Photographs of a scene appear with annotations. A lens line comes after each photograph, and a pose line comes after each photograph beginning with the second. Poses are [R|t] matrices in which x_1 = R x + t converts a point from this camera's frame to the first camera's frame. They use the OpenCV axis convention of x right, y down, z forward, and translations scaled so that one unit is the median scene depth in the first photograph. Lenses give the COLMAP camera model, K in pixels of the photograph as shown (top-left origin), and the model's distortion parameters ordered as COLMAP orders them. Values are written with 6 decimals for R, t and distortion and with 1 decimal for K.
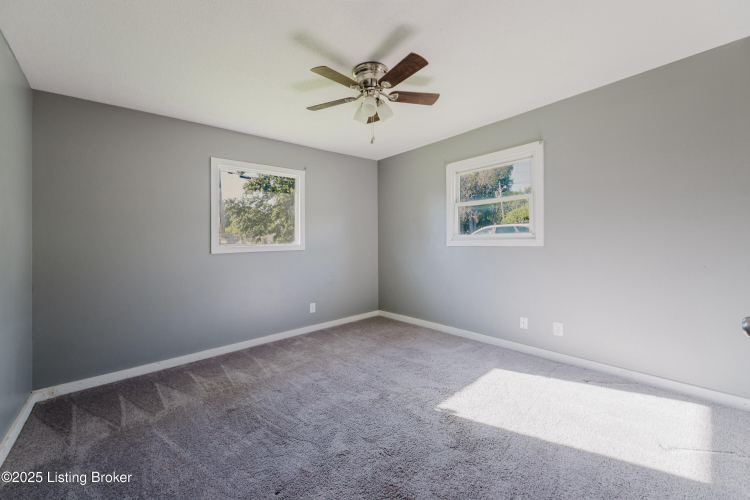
lens RADIAL K [[289.6, 0, 372.8], [0, 289.6, 245.4], [0, 0, 1]] dist [0.007067, -0.001243]
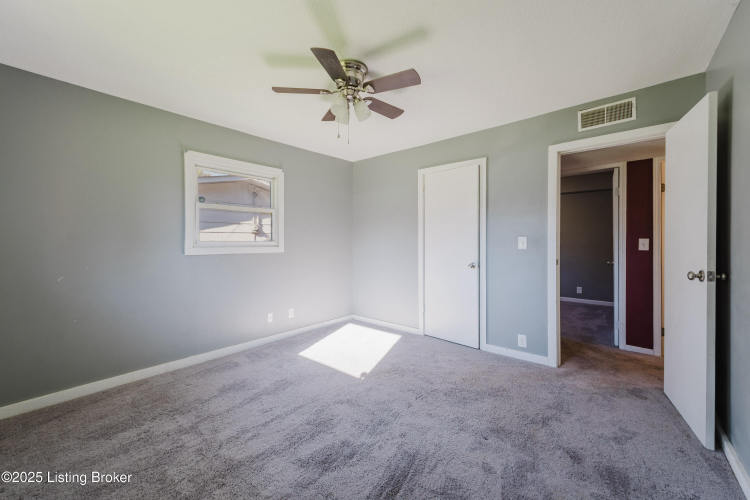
lens RADIAL K [[289.6, 0, 373.4], [0, 289.6, 250.2], [0, 0, 1]] dist [0.007067, -0.001243]
pose [[-0.123193, -0.000807, 0.992382, -0.735367], [0.013748, 0.999902, 0.002520, -0.004214], [-0.992288, 0.013954, -0.123170, 0.762433]]
